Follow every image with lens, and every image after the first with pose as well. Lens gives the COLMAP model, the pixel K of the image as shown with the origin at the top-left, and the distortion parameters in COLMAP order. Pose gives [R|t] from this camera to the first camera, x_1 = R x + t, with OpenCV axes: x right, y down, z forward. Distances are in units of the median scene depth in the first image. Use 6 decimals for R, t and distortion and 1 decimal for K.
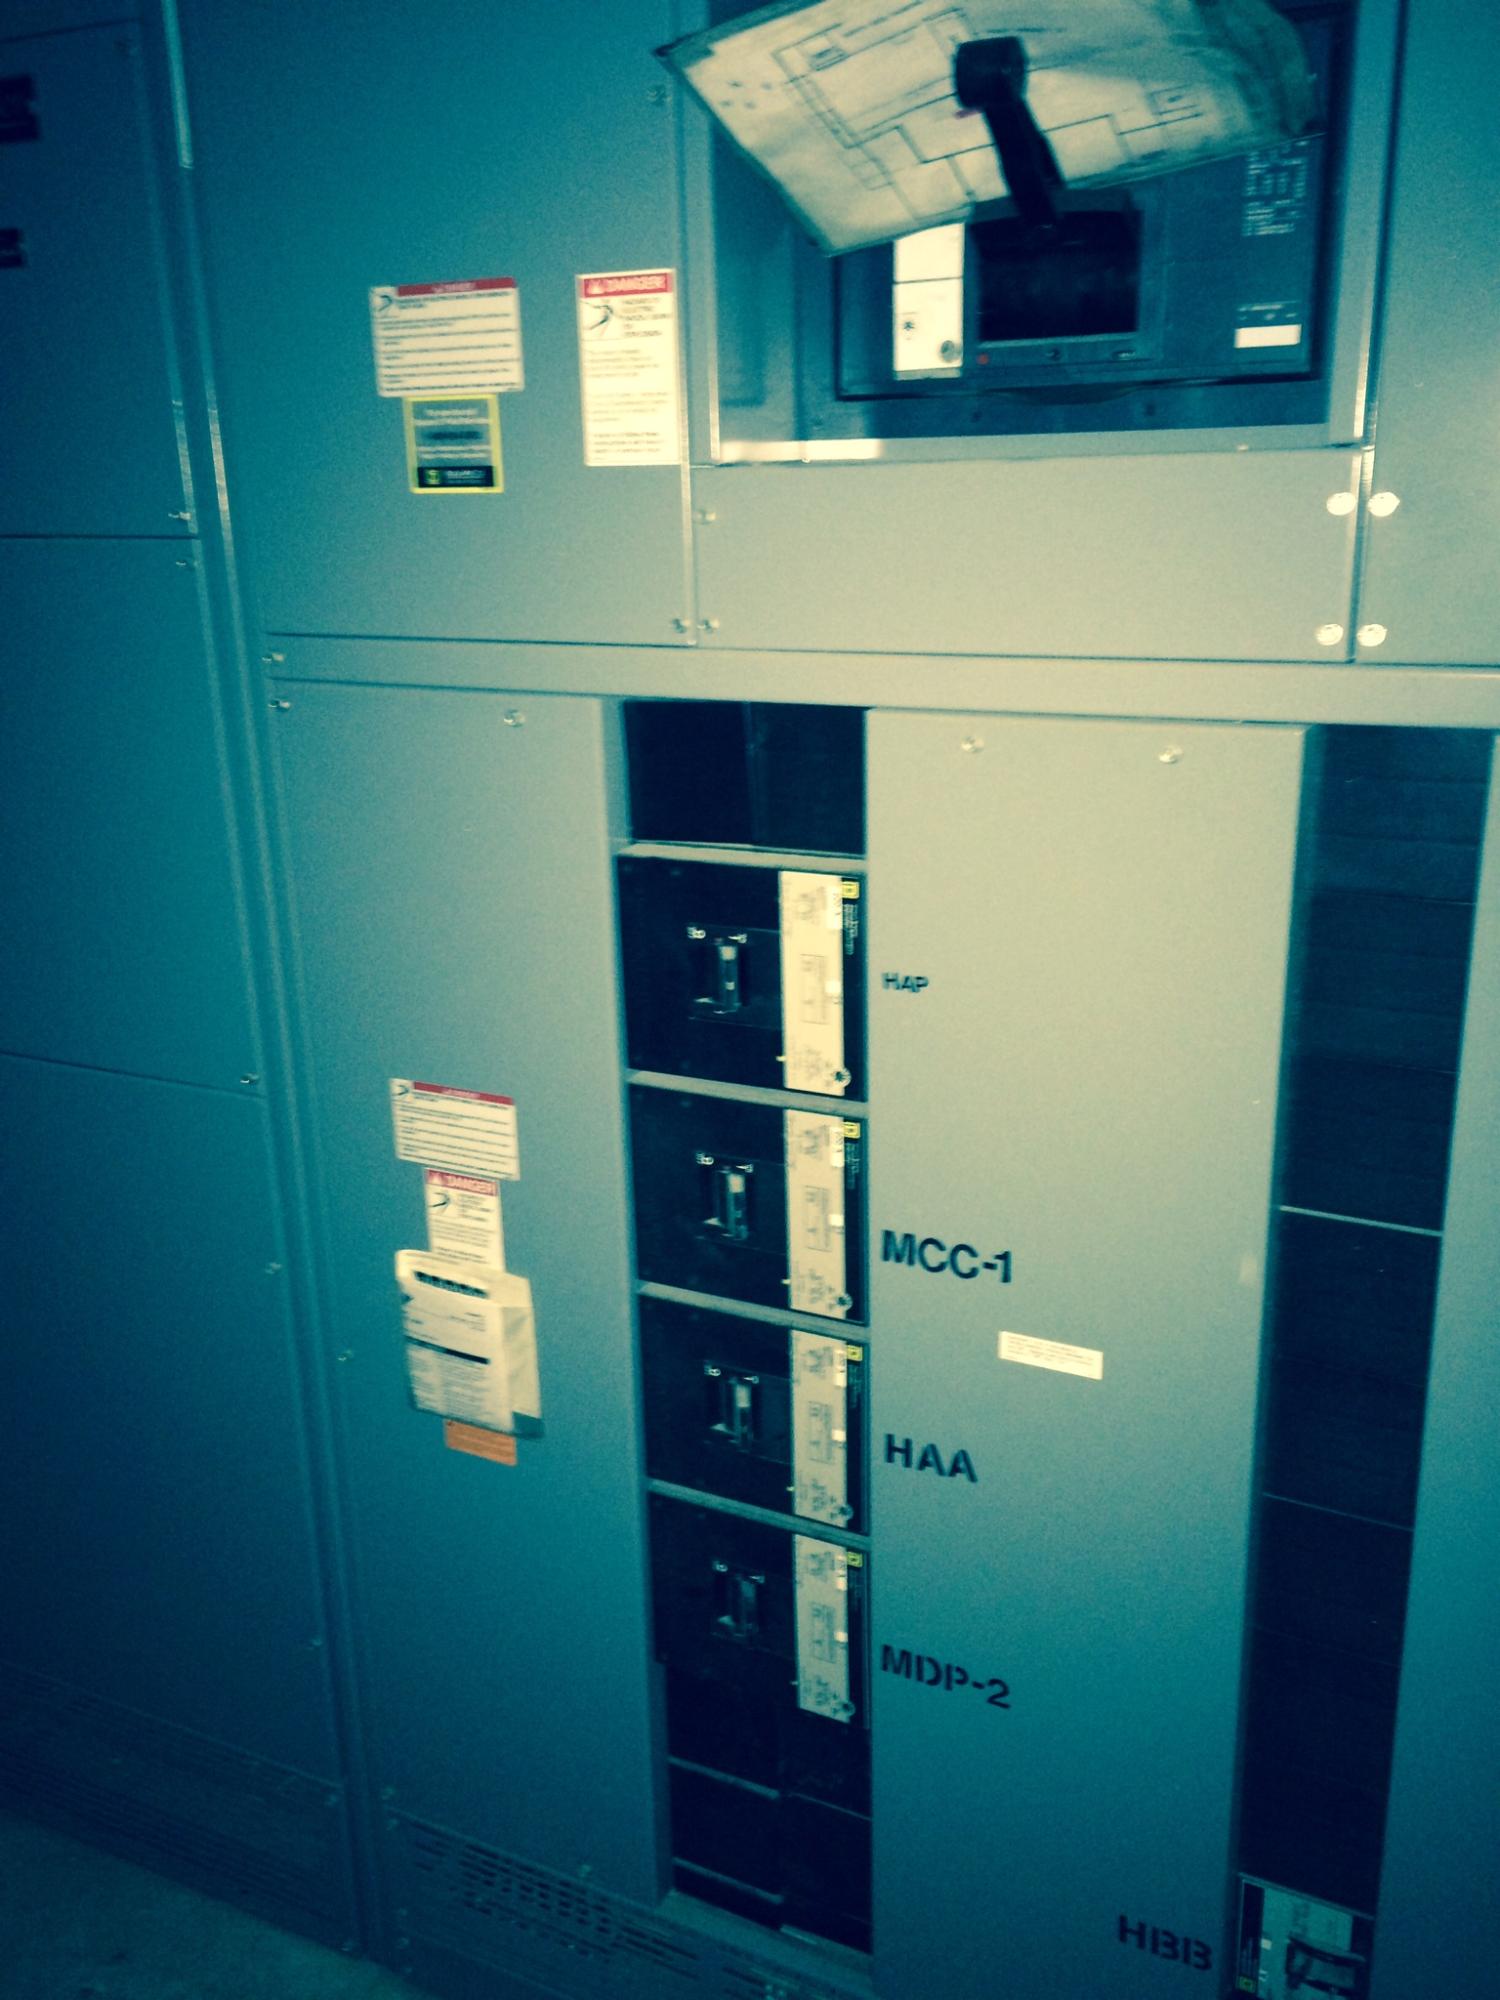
lens RADIAL K [[1668.7, 0, 749.4], [0, 1668.7, 993.8], [0, 0, 1]] dist [0.035996, -0.017166]
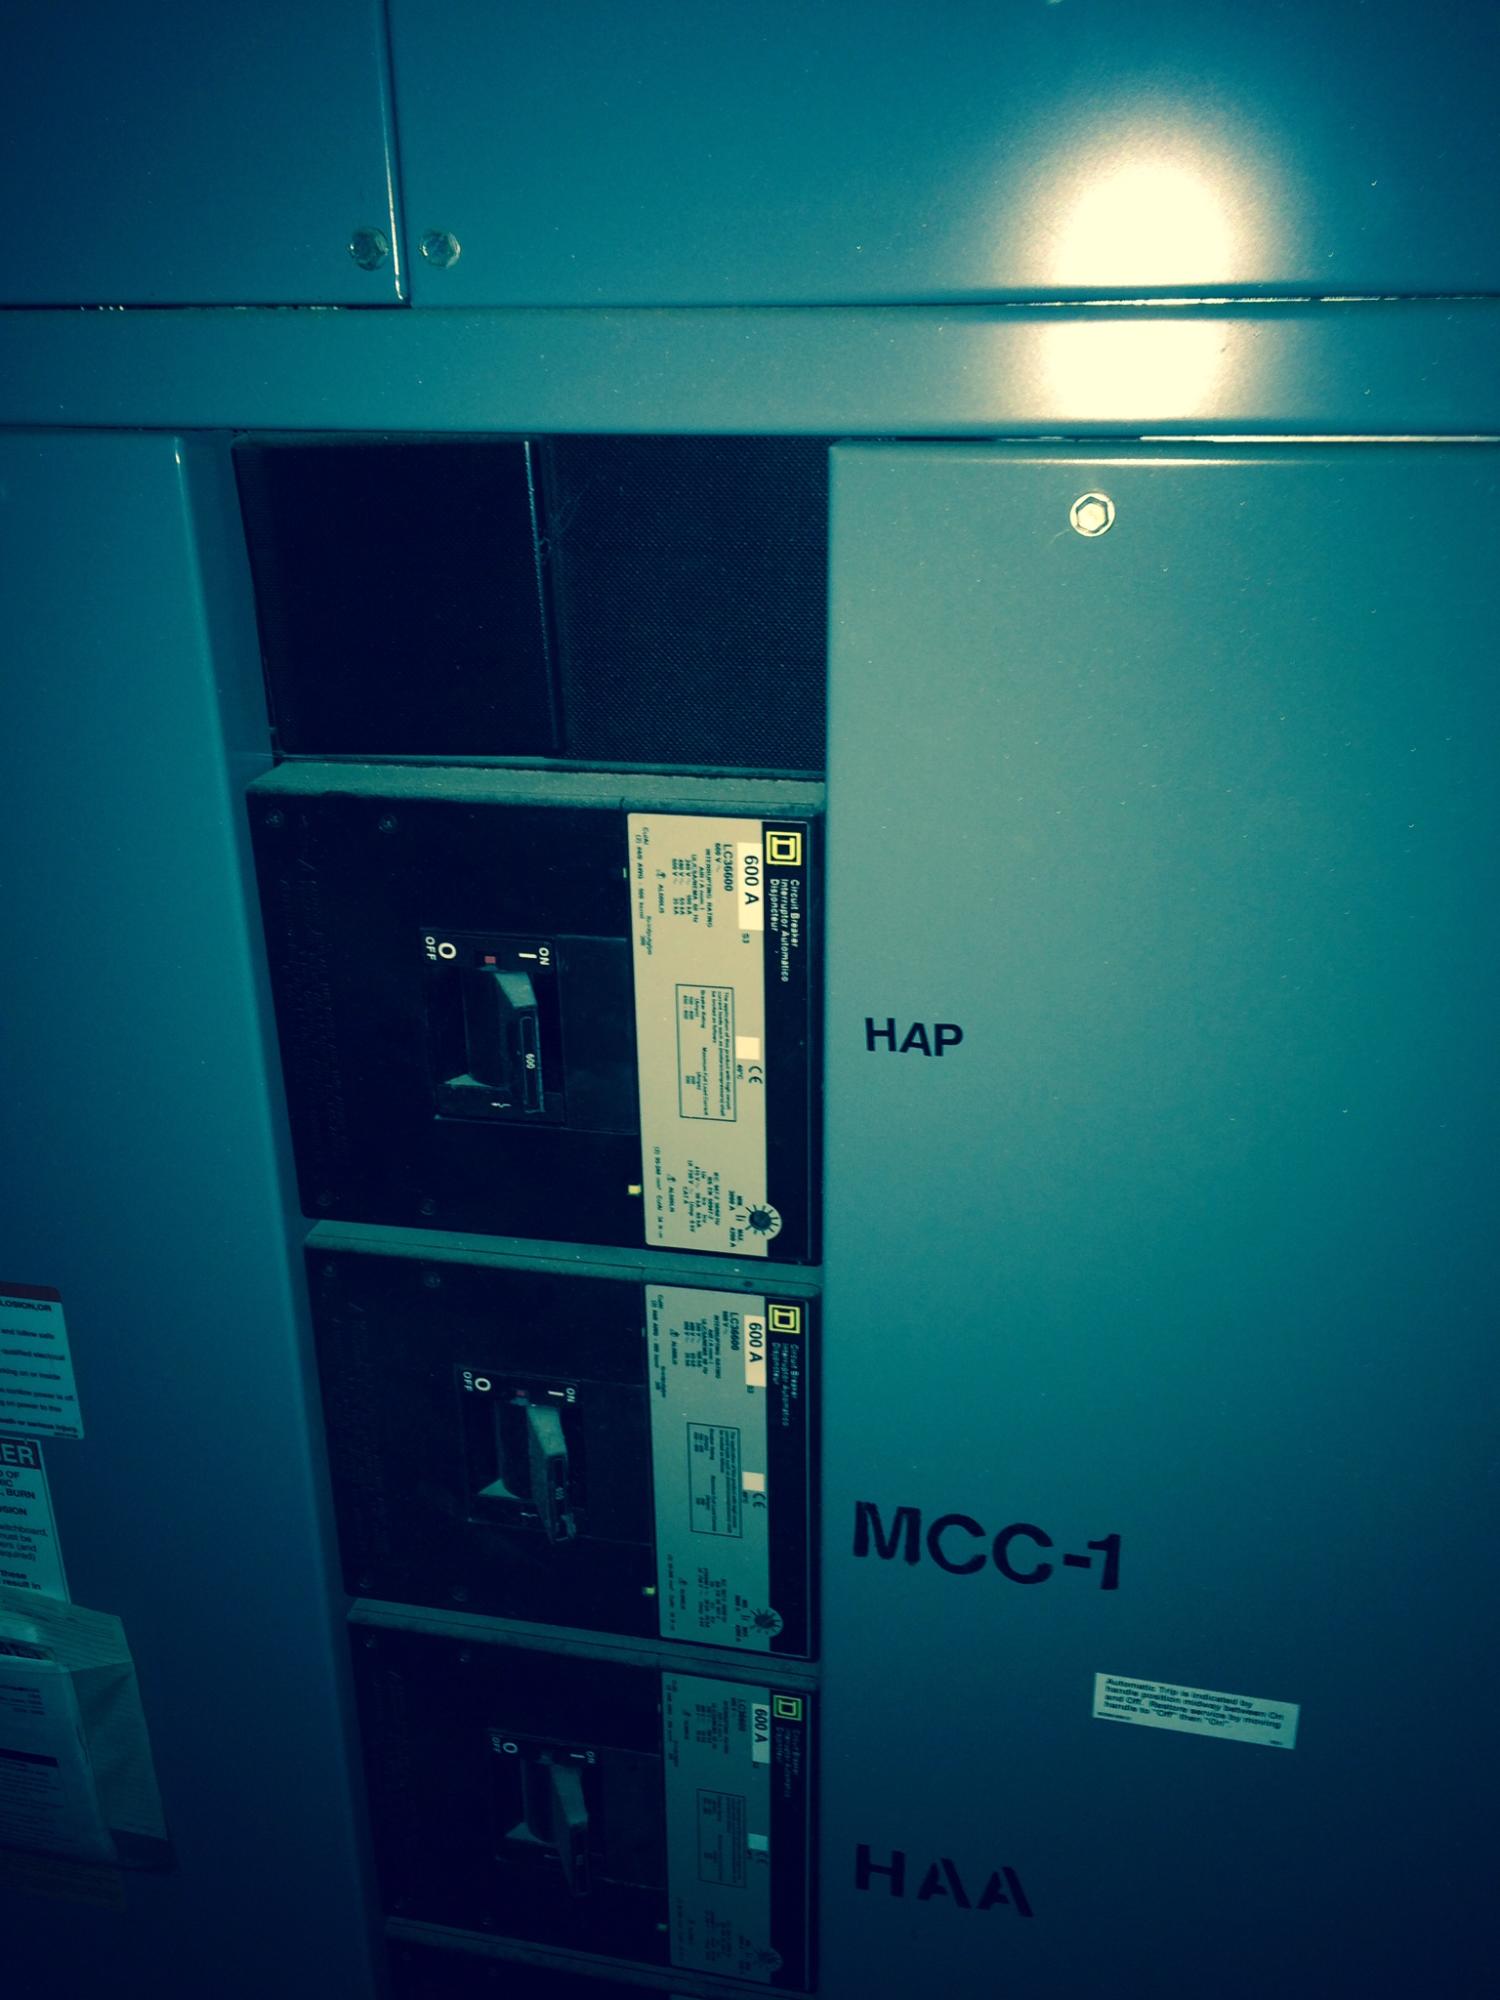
lens RADIAL K [[1668.7, 0, 755.8], [0, 1668.7, 1017.3], [0, 0, 1]] dist [0.035996, -0.017166]
pose [[0.964168, -0.078593, 0.253382, -0.068430], [0.057511, 0.994319, 0.089570, -0.055133], [-0.258982, -0.071788, 0.963211, 0.521738]]
